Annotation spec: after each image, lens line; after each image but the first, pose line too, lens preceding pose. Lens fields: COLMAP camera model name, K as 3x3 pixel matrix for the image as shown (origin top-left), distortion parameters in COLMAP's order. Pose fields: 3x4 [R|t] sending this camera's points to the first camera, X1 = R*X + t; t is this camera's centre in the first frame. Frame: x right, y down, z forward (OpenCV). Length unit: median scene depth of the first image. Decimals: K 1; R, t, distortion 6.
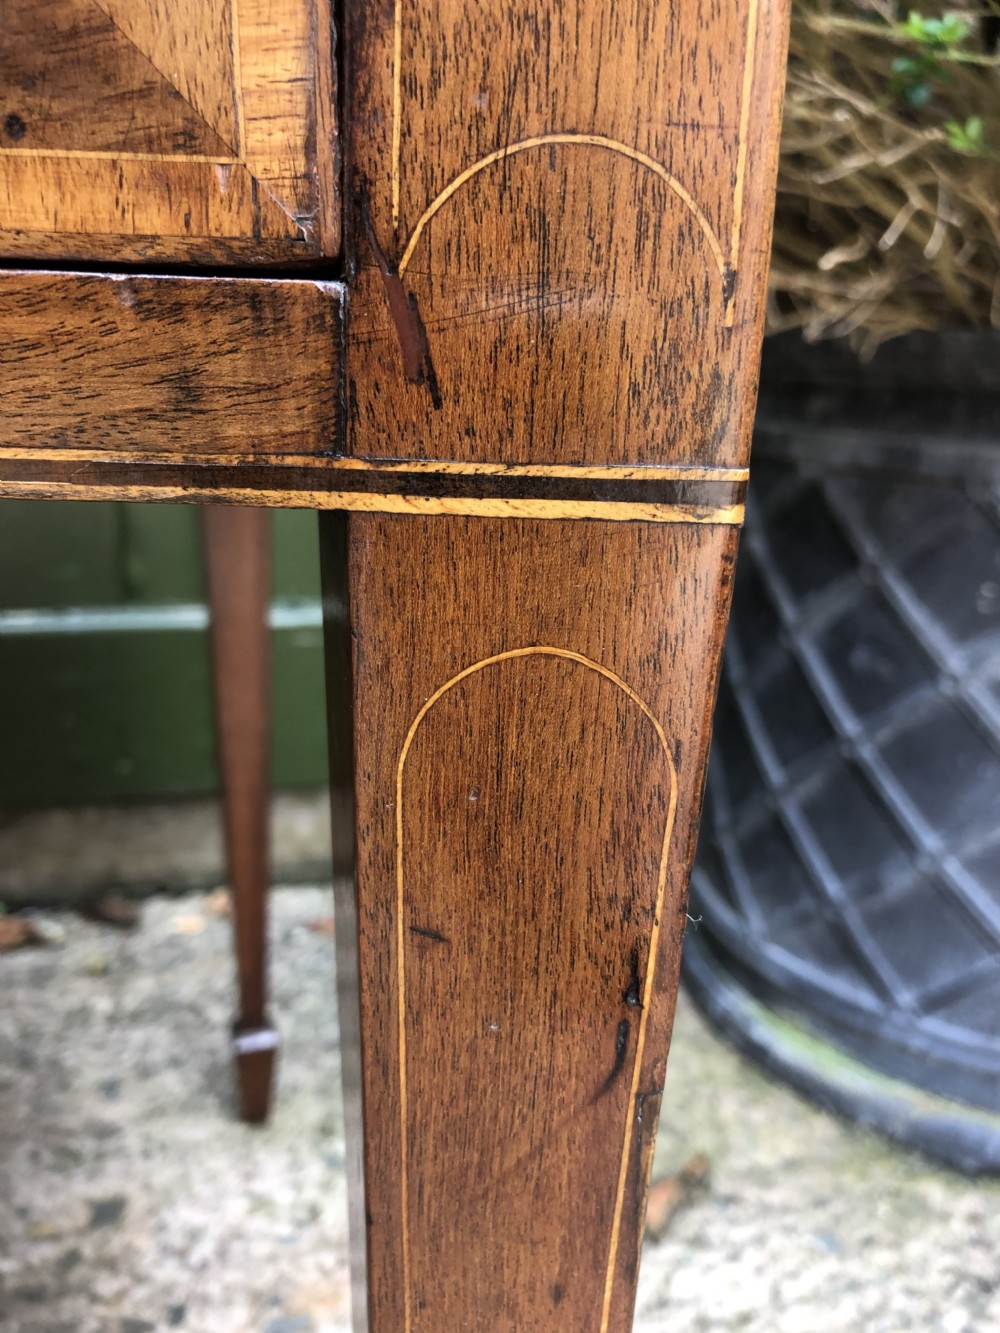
lens RADIAL K [[1127.1, 0, 515.7], [0, 1127.1, 650.2], [0, 0, 1]] dist [-0.013428, -0.009578]
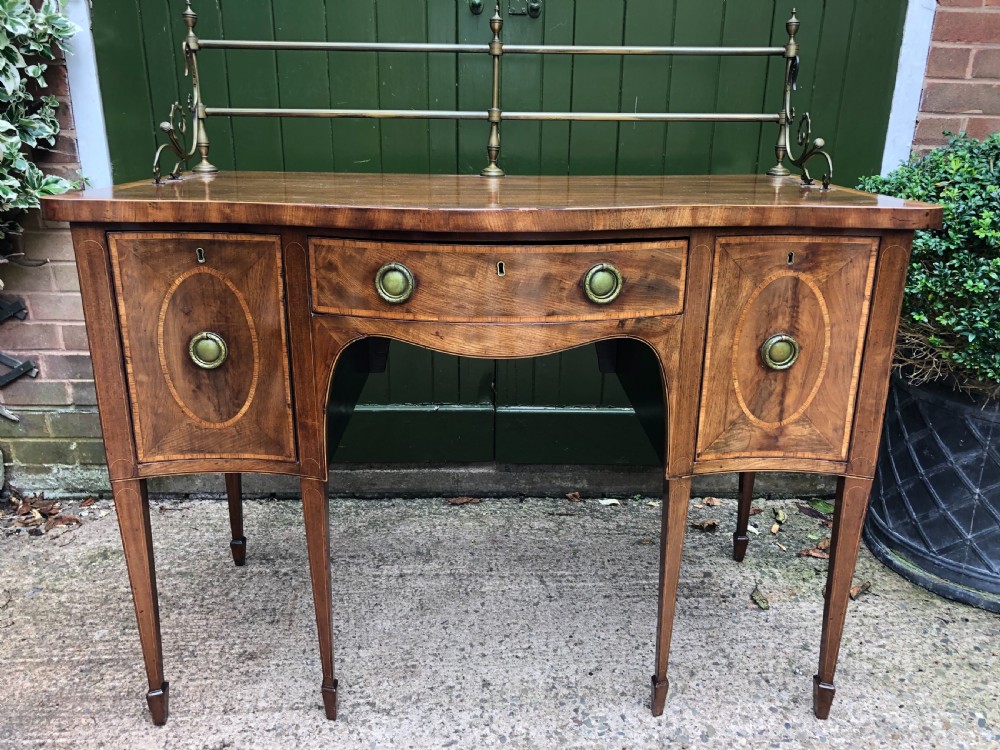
lens RADIAL K [[828.6, 0, 512.6], [0, 828.6, 364.9], [0, 0, 1]] dist [0.029543, -0.027796]
pose [[0.962844, 0.060755, -0.263135, -0.286260], [-0.048931, 0.997486, 0.051263, -0.352017], [0.265588, -0.036483, 0.963396, -1.945687]]
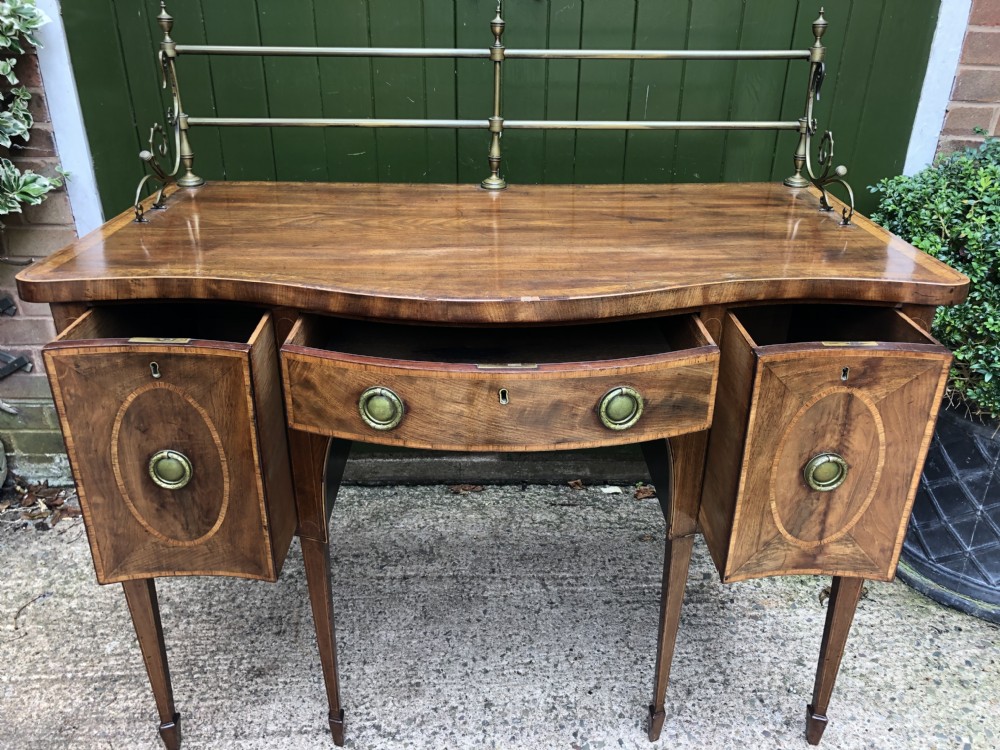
lens RADIAL K [[828.6, 0, 512.7], [0, 828.6, 367.3], [0, 0, 1]] dist [0.029543, -0.027796]
pose [[0.961678, 0.098387, -0.255919, -0.329751], [-0.050355, 0.980900, 0.187884, -0.742615], [0.269516, -0.167797, 0.948264, -1.847503]]
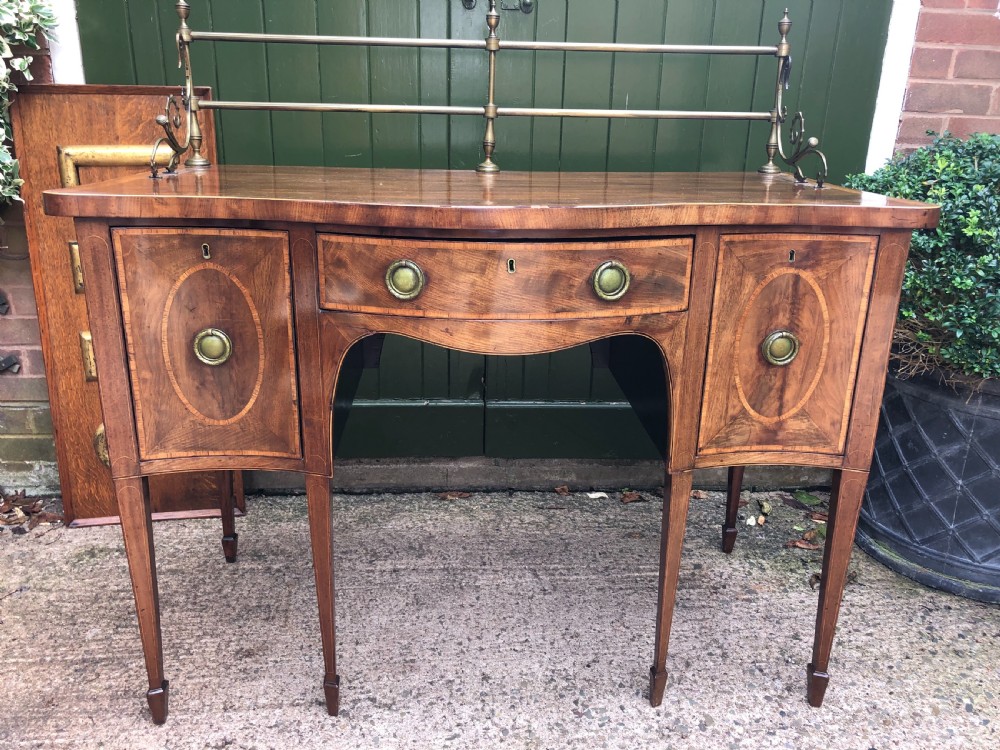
lens RADIAL K [[828.6, 0, 509.5], [0, 828.6, 363.8], [0, 0, 1]] dist [0.029543, -0.027796]
pose [[0.972001, 0.061152, -0.226881, -0.371998], [-0.049501, 0.997164, 0.056697, -0.355739], [0.229705, -0.043879, 0.972271, -1.979549]]
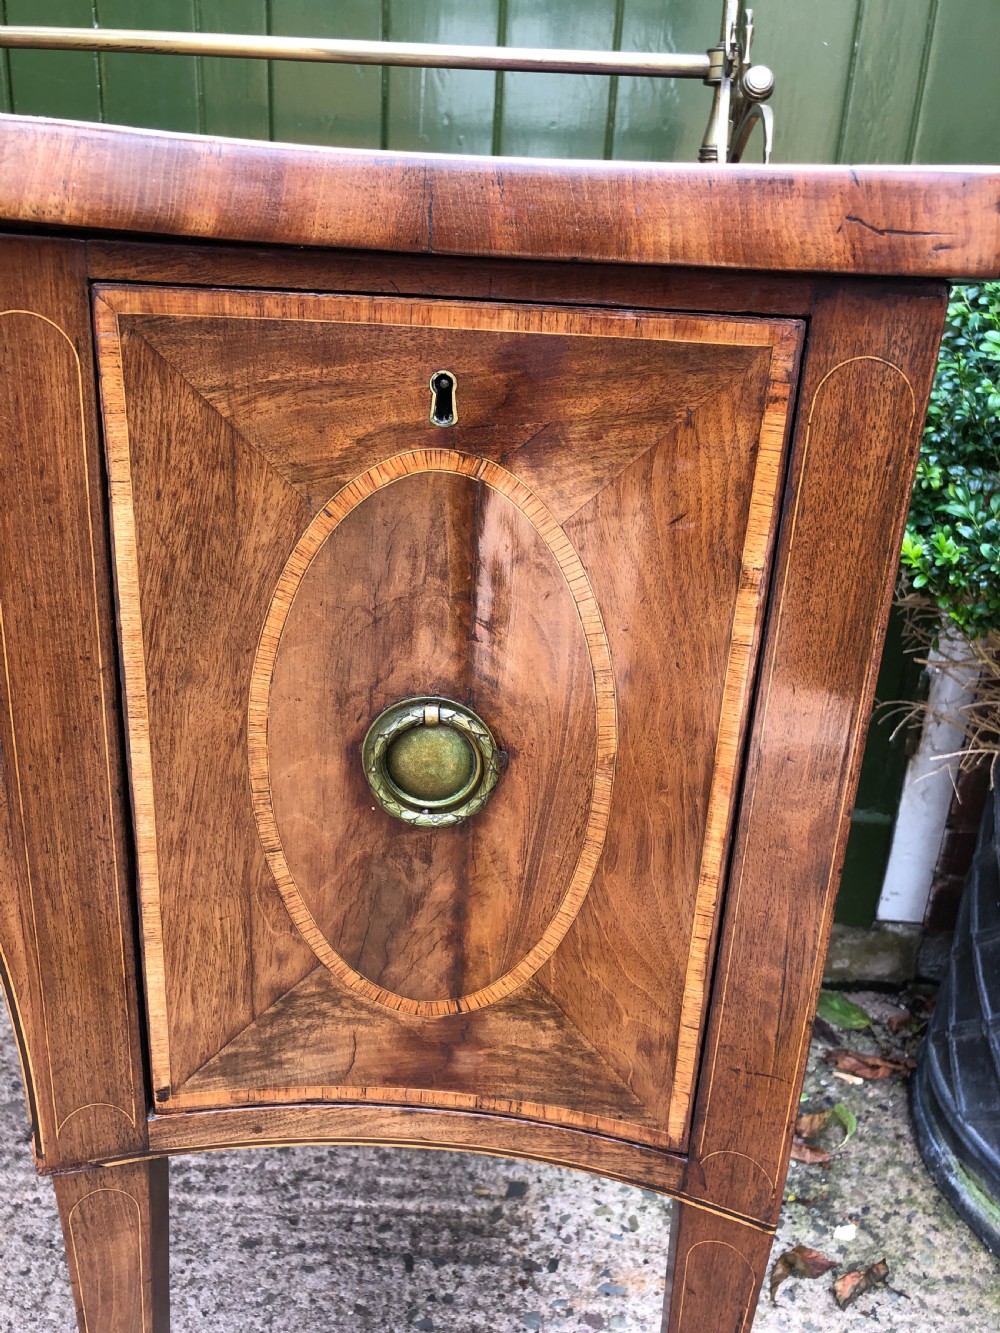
lens RADIAL K [[1104.5, 0, 495.5], [0, 1104.5, 678.5], [0, 0, 1]] dist [0.029543, -0.027796]
pose [[0.937561, 0.132712, -0.321507, 0.049677], [-0.103357, 0.988895, 0.106793, -0.441408], [0.332110, -0.066895, 0.940866, -0.550949]]
